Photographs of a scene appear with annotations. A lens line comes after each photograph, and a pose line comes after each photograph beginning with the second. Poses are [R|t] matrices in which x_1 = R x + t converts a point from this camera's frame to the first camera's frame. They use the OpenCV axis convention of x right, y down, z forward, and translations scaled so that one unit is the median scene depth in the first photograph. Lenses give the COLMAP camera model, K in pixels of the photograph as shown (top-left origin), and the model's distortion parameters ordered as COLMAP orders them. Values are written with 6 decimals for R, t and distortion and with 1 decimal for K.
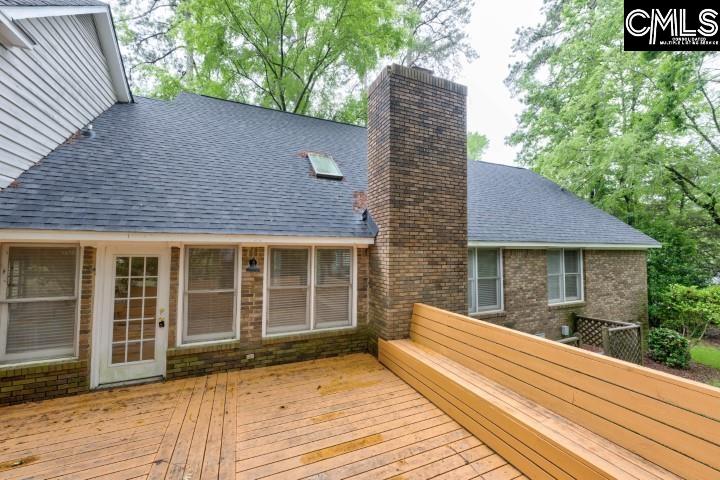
lens RADIAL K [[286.7, 0, 360.2], [0, 286.7, 240.1], [0, 0, 1]] dist [0.003491, 0.000600]
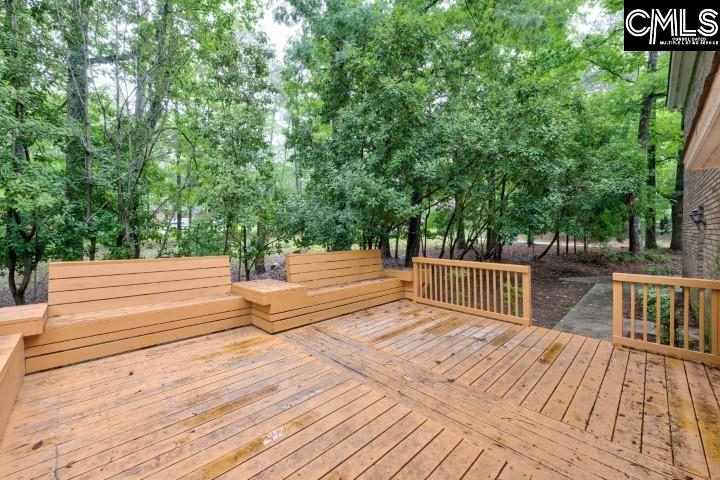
lens RADIAL K [[286.7, 0, 359.8], [0, 286.7, 237.1], [0, 0, 1]] dist [0.003491, 0.000600]
pose [[-0.932545, 0.001288, -0.361052, -0.012396], [0.010014, 0.999701, -0.022296, 0.247333], [0.360916, -0.024408, -0.932279, 1.727783]]
